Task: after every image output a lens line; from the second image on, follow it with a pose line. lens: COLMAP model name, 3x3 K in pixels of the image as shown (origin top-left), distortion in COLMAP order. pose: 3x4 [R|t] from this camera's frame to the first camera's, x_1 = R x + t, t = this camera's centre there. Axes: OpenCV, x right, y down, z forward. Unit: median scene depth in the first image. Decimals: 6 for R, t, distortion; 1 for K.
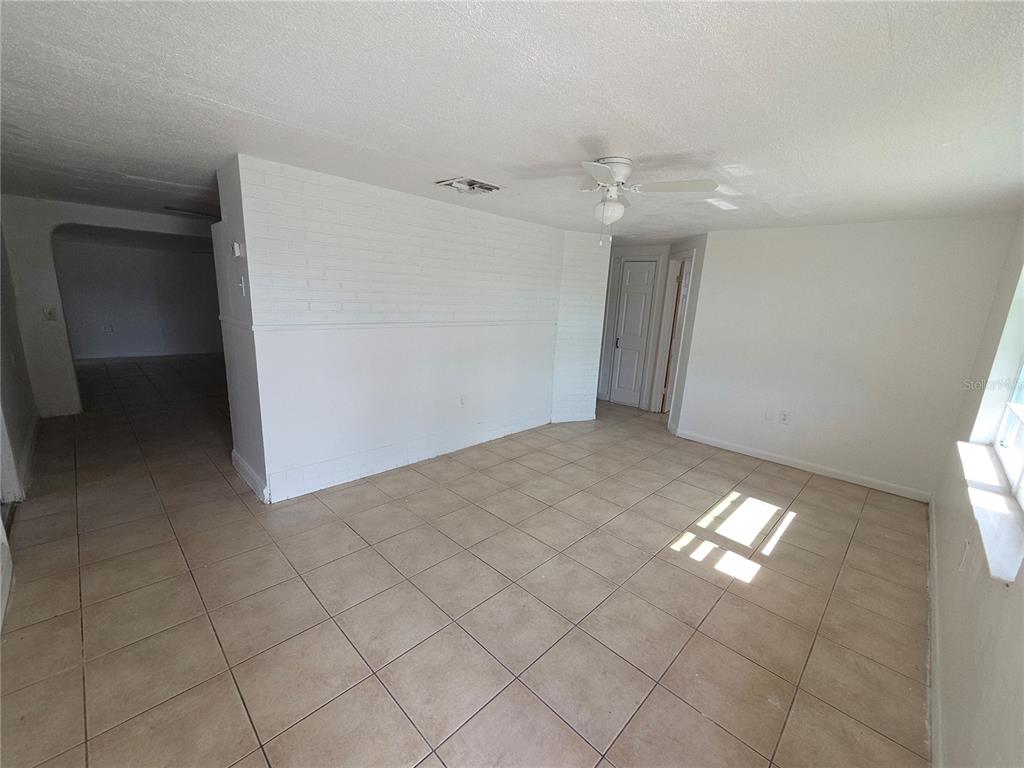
lens RADIAL K [[419.3, 0, 512.9], [0, 419.3, 387.3], [0, 0, 1]] dist [-0.000024, -0.000146]
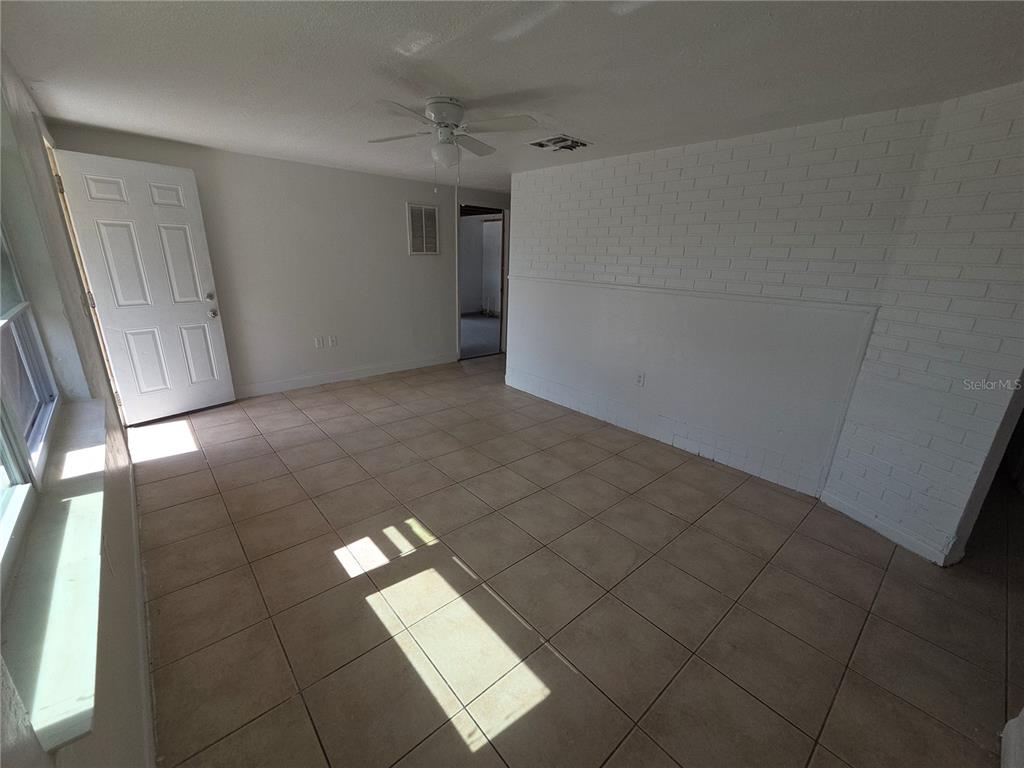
lens RADIAL K [[419.3, 0, 512.7], [0, 419.3, 387.2], [0, 0, 1]] dist [-0.000024, -0.000146]
pose [[-0.062258, 0.256696, -0.964485, 0.972801], [-0.248187, 0.932023, 0.264077, -0.153812], [0.966709, 0.255813, 0.005682, 0.937950]]
